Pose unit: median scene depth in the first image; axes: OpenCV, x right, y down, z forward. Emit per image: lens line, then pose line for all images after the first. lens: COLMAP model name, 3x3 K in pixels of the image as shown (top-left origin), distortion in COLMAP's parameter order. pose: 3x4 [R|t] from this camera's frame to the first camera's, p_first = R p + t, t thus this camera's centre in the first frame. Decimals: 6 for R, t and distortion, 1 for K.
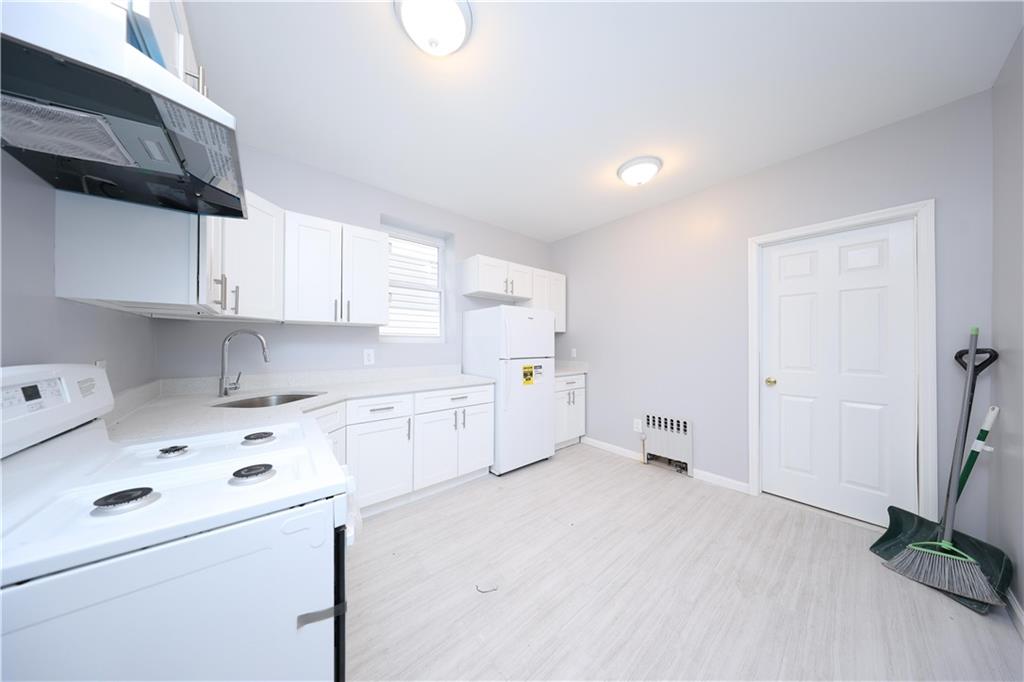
lens RADIAL K [[293.2, 0, 504.0], [0, 293.2, 340.1], [0, 0, 1]] dist [-0.000985, -0.000233]
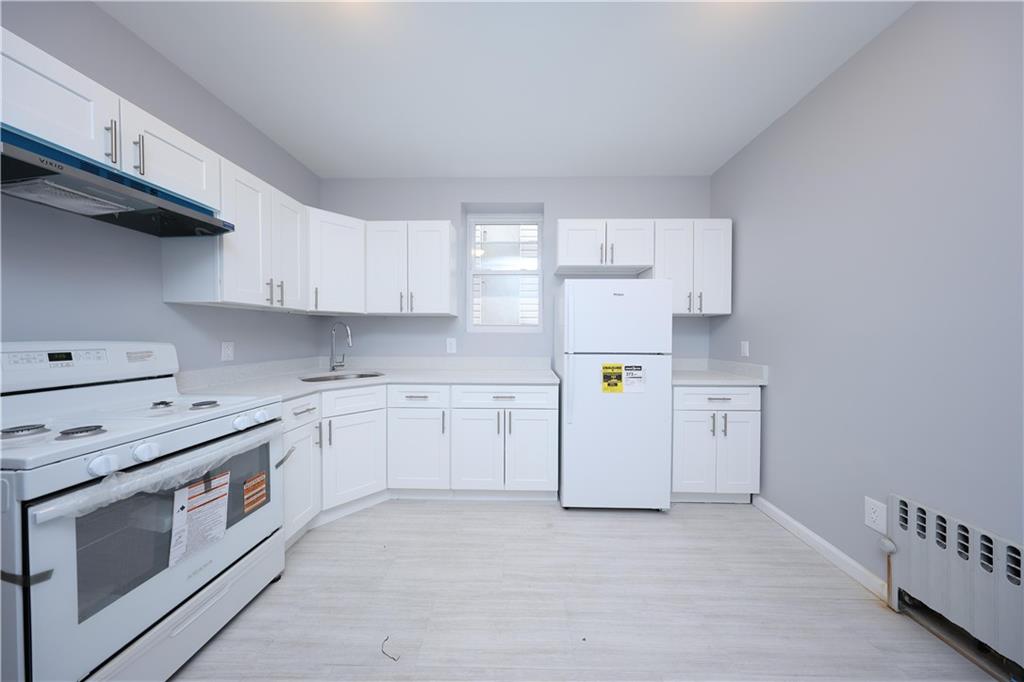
lens RADIAL K [[293.2, 0, 514.3], [0, 293.2, 336.9], [0, 0, 1]] dist [-0.000985, -0.000233]
pose [[0.759063, 0.005498, -0.650994, 0.355975], [0.004541, 0.999895, 0.013739, 0.012771], [0.651001, -0.013385, 0.758959, 0.336412]]
